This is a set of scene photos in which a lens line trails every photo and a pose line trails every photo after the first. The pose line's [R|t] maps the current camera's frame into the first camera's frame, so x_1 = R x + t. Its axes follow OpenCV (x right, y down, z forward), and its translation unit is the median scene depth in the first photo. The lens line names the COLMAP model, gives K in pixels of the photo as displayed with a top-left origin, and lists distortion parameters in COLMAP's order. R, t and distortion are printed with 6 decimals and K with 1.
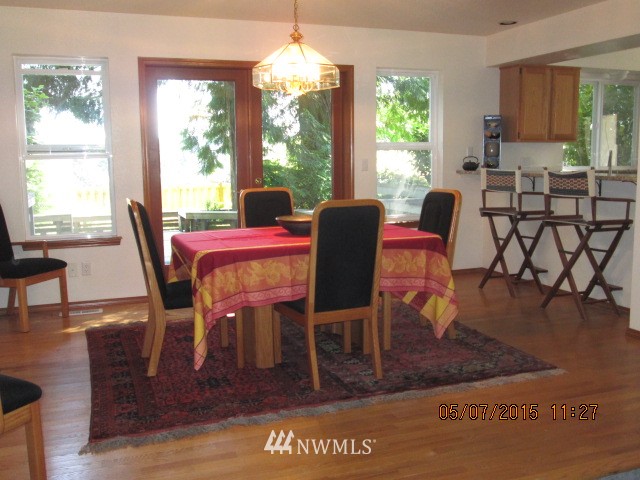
lens RADIAL K [[655.2, 0, 323.5], [0, 655.2, 240.2], [0, 0, 1]] dist [-0.066576, 0.000000]
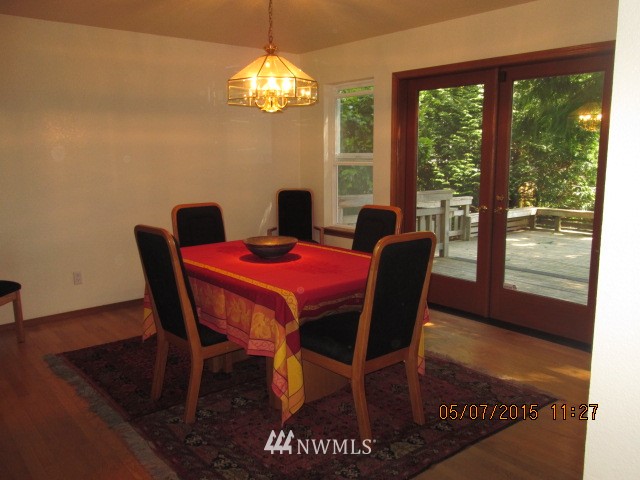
lens RADIAL K [[542.1, 0, 320.5], [0, 542.1, 238.5], [0, 0, 1]] dist [-0.075133, -0.004142]
pose [[0.336344, 0.162915, -0.927540, 0.520065], [-0.112615, 0.984813, 0.132139, -0.109718], [0.934982, 0.060011, 0.349583, 0.563034]]
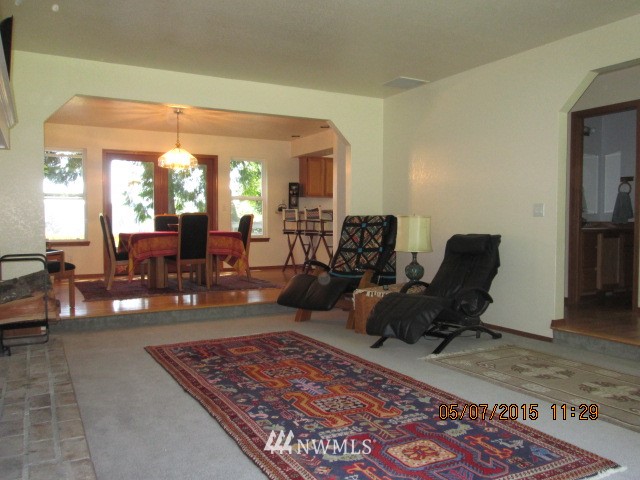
lens RADIAL K [[542.1, 0, 316.3], [0, 542.1, 241.3], [0, 0, 1]] dist [-0.075133, -0.004142]
pose [[0.990587, 0.007463, 0.136680, 0.121227], [0.004765, 0.996028, -0.088915, 0.128124], [-0.136801, 0.088730, 0.986617, -0.594035]]
